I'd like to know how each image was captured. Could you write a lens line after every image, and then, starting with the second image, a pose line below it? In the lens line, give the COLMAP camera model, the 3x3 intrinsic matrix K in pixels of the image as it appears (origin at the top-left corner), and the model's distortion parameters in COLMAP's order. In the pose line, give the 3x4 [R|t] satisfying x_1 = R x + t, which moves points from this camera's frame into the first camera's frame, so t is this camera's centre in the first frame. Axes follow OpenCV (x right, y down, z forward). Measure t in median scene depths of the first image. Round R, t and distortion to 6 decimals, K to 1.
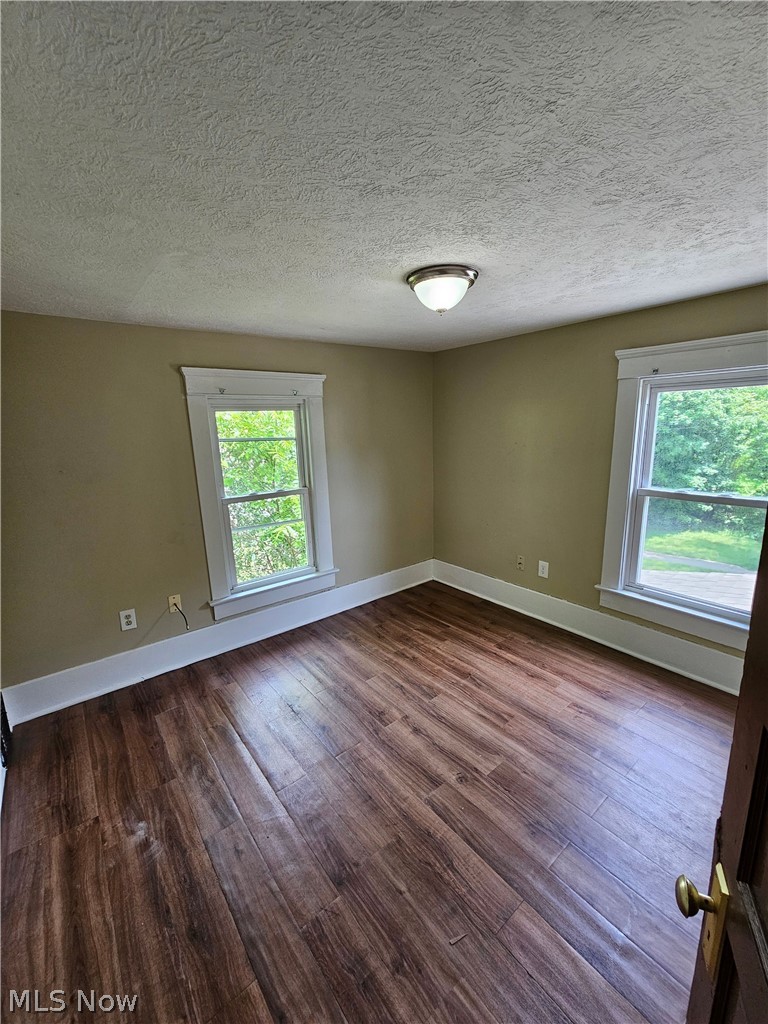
lens RADIAL K [[421.7, 0, 381.4], [0, 421.7, 513.1], [0, 0, 1]] dist [0.000517, -0.000081]
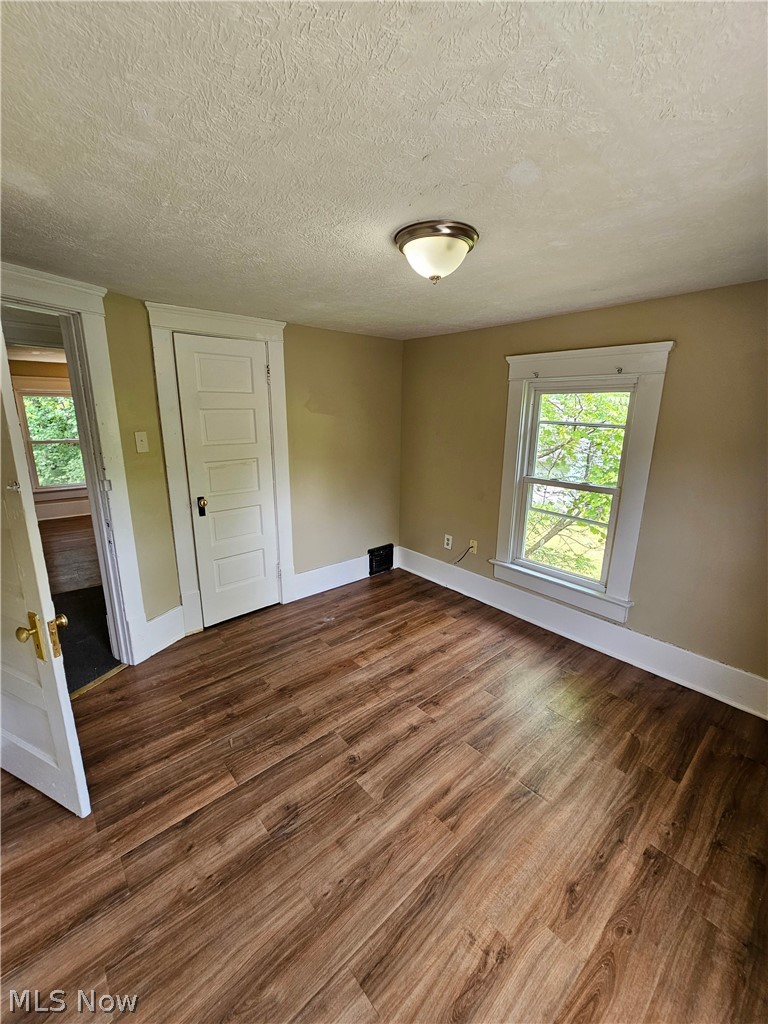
lens RADIAL K [[421.7, 0, 381.4], [0, 421.7, 513.1], [0, 0, 1]] dist [0.000517, -0.000081]
pose [[0.032957, 0.264294, -0.963879, 0.793133], [-0.218920, 0.942892, 0.251054, -0.158684], [0.975186, 0.202738, 0.088934, 0.665089]]
